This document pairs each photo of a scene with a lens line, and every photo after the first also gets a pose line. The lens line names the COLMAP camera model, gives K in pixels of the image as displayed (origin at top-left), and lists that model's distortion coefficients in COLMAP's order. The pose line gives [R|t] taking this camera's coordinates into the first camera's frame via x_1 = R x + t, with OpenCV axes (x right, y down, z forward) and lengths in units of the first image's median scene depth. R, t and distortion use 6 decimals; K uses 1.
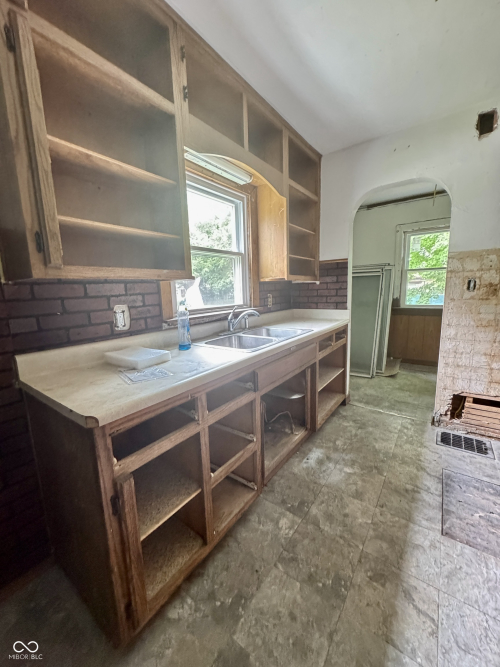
lens RADIAL K [[267.3, 0, 250.0], [0, 267.3, 333.5], [0, 0, 1]] dist [-0.004276, 0.000092]
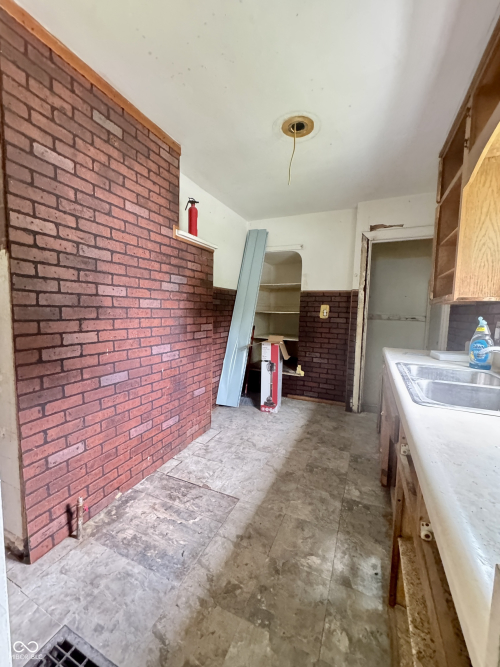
lens RADIAL K [[267.3, 0, 250.0], [0, 267.3, 333.5], [0, 0, 1]] dist [-0.004276, 0.000092]
pose [[-0.980013, 0.021935, -0.197721, 0.809874], [-0.029378, 0.967047, 0.252897, -0.314396], [0.196752, 0.253651, -0.947074, 1.809483]]
